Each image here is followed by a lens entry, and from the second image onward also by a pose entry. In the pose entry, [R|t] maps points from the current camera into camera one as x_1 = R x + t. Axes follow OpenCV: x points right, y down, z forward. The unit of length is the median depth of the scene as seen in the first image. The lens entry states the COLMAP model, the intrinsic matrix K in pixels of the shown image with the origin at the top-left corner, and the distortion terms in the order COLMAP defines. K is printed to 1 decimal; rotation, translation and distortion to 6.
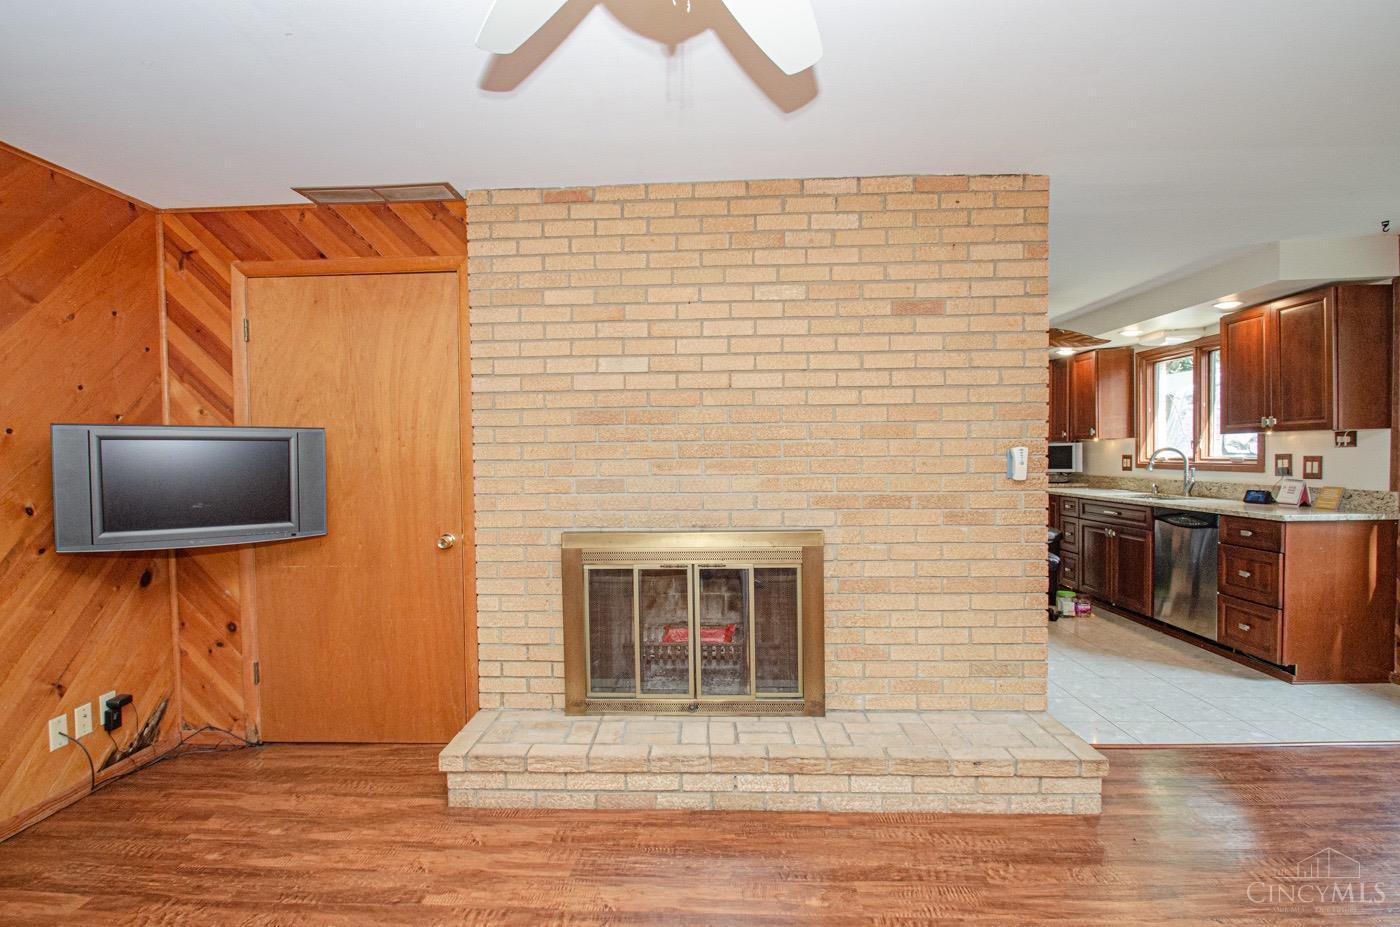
lens RADIAL K [[677.7, 0, 679.7], [0, 677.7, 472.0], [0, 0, 1]] dist [-0.000526, -0.013223]
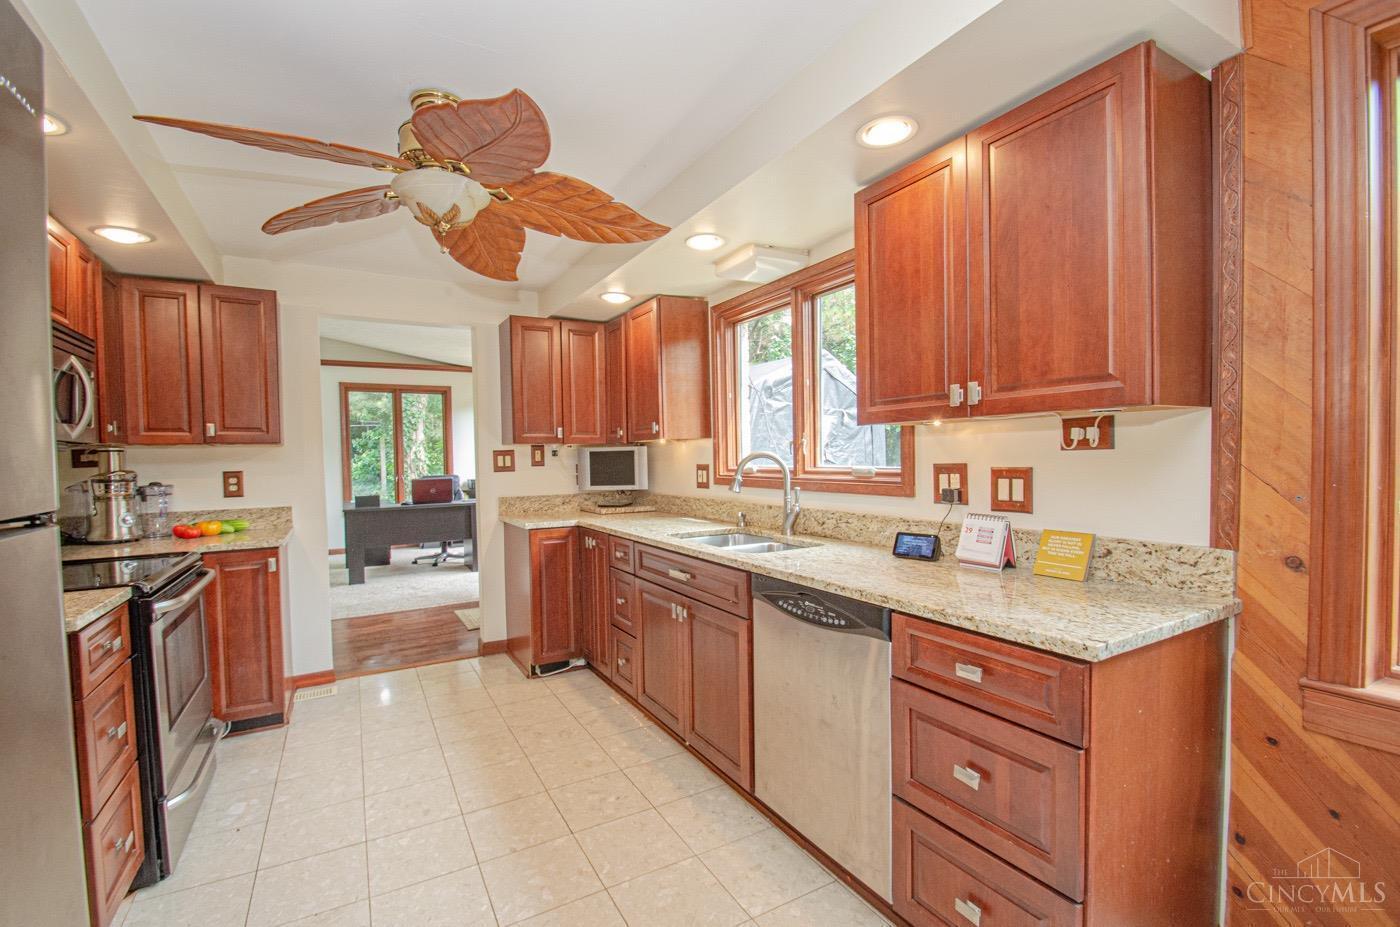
lens RADIAL K [[611.0, 0, 683.3], [0, 611.0, 472.8], [0, 0, 1]] dist [0.012801, -0.015361]
pose [[0.849958, -0.017349, 0.526565, 0.699451], [0.020773, 0.999784, -0.000591, -0.035858], [-0.526441, 0.011441, 0.850135, 1.059363]]
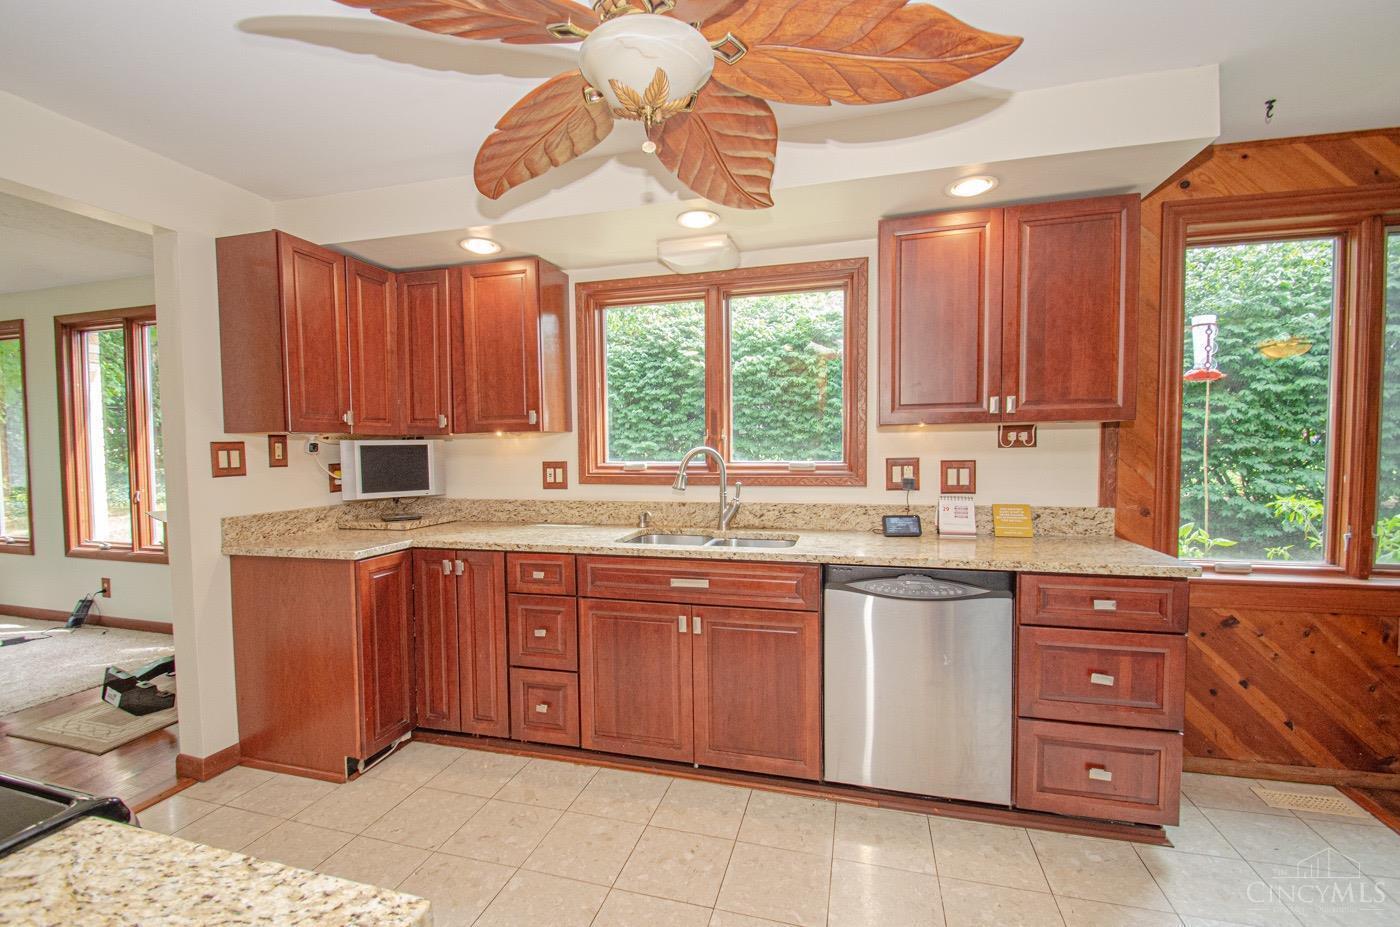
lens RADIAL K [[611.0, 0, 683.3], [0, 611.0, 472.8], [0, 0, 1]] dist [0.012801, -0.015361]
pose [[0.228837, -0.032166, 0.972933, 0.386401], [0.033694, 0.999117, 0.025107, -0.052788], [-0.972881, 0.027037, 0.229719, 1.633053]]
